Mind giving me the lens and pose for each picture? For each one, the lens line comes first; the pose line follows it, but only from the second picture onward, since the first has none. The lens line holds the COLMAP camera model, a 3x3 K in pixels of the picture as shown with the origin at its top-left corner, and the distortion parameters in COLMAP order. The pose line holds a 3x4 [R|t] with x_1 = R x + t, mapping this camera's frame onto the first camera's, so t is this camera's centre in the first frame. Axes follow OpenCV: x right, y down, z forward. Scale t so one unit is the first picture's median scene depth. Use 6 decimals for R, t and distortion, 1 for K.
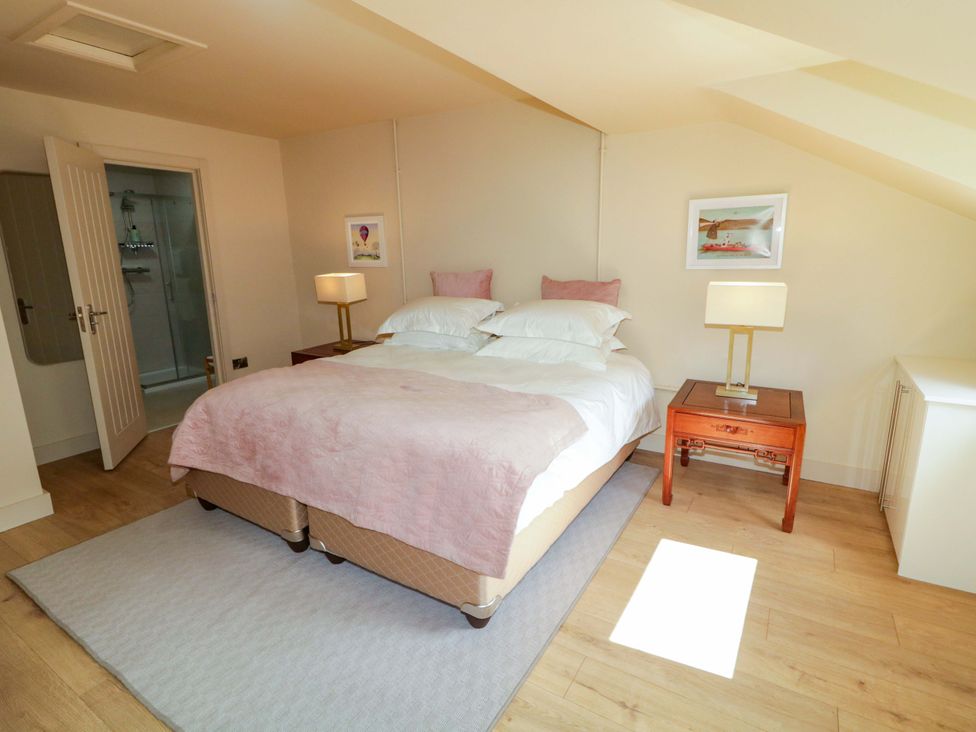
lens RADIAL K [[532.4, 0, 488.0], [0, 532.4, 366.0], [0, 0, 1]] dist [0.037892, 0.000257]
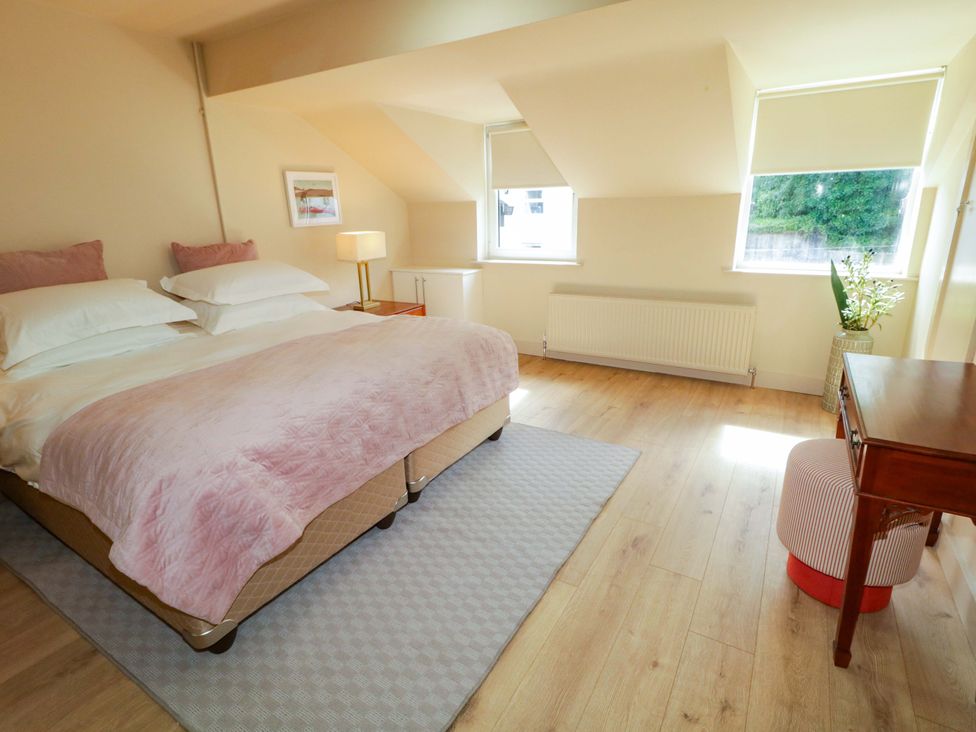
lens RADIAL K [[524.0, 0, 492.9], [0, 524.0, 359.3], [0, 0, 1]] dist [-0.000876, -0.001137]
pose [[-0.014186, -0.268318, 0.963226, -0.671531], [0.235775, 0.935261, 0.264001, -0.078448], [-0.971704, 0.230850, 0.049996, 0.415739]]
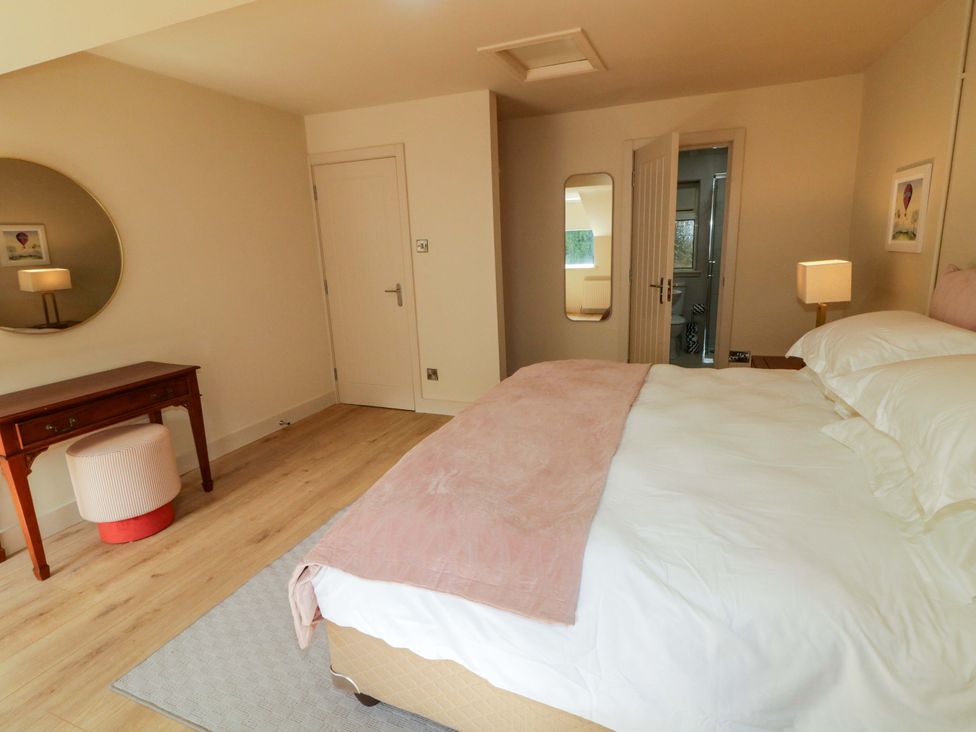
lens RADIAL K [[524.0, 0, 492.9], [0, 524.0, 359.3], [0, 0, 1]] dist [-0.000876, -0.001137]
pose [[0.163281, 0.227366, -0.960023, 0.308301], [-0.182014, 0.963321, 0.197190, -0.101234], [0.969644, 0.142540, 0.198676, 0.452403]]
